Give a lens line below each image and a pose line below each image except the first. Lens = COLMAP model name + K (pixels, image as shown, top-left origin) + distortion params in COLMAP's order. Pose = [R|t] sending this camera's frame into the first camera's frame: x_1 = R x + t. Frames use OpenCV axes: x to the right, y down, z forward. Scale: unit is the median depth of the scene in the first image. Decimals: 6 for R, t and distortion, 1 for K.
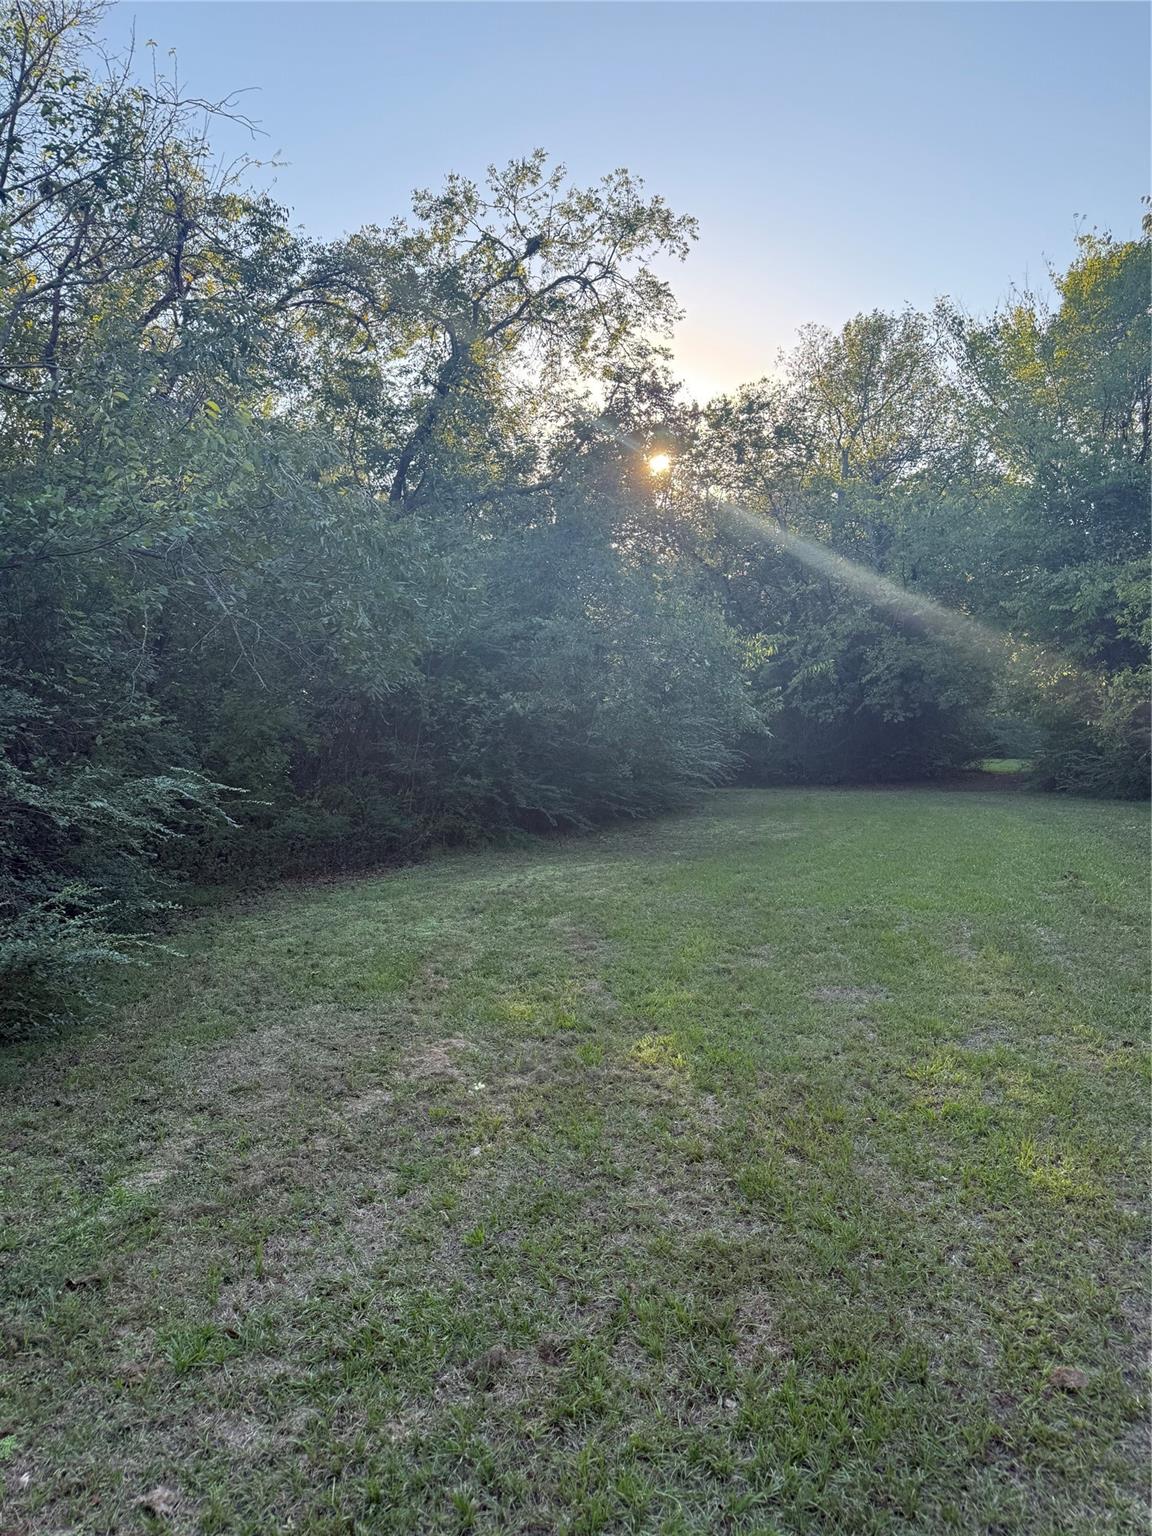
lens RADIAL K [[1046.5, 0, 576.0], [0, 1046.5, 768.0], [0, 0, 1]] dist [0.129757, -0.264499]
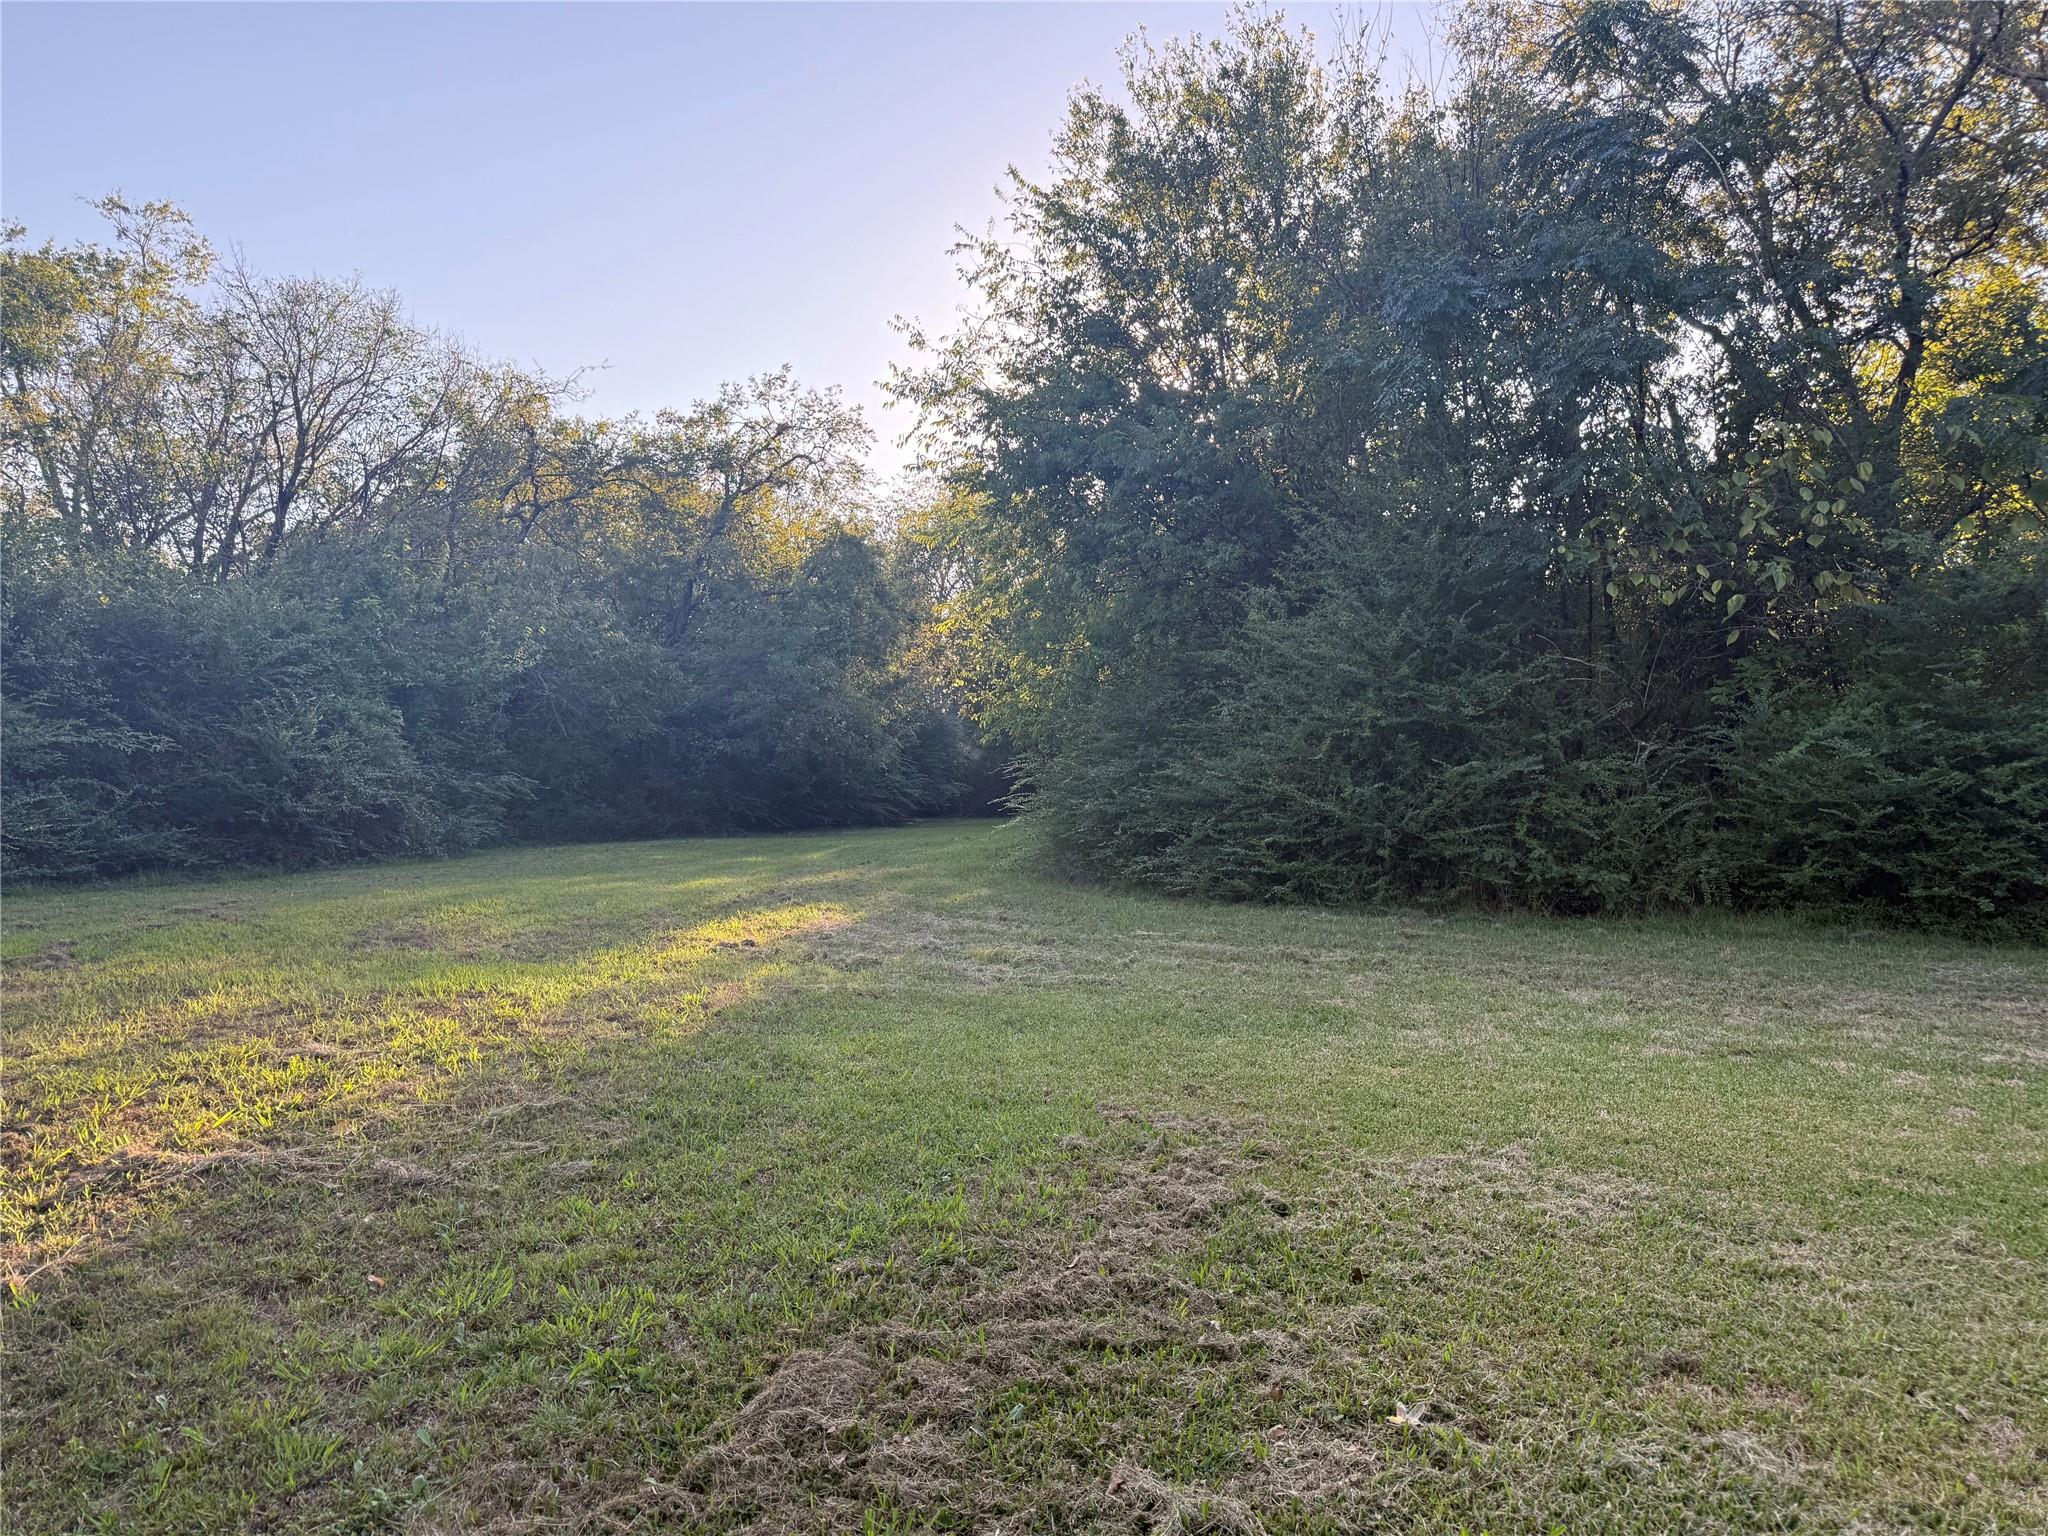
lens RADIAL K [[1395.4, 0, 1024.0], [0, 1395.4, 768.0], [0, 0, 1]] dist [0.129757, -0.264499]
pose [[0.999003, 0.019055, -0.040365, 0.385297], [-0.020481, 0.999170, -0.035213, 0.031211], [0.039660, 0.036004, 0.998564, -0.908304]]
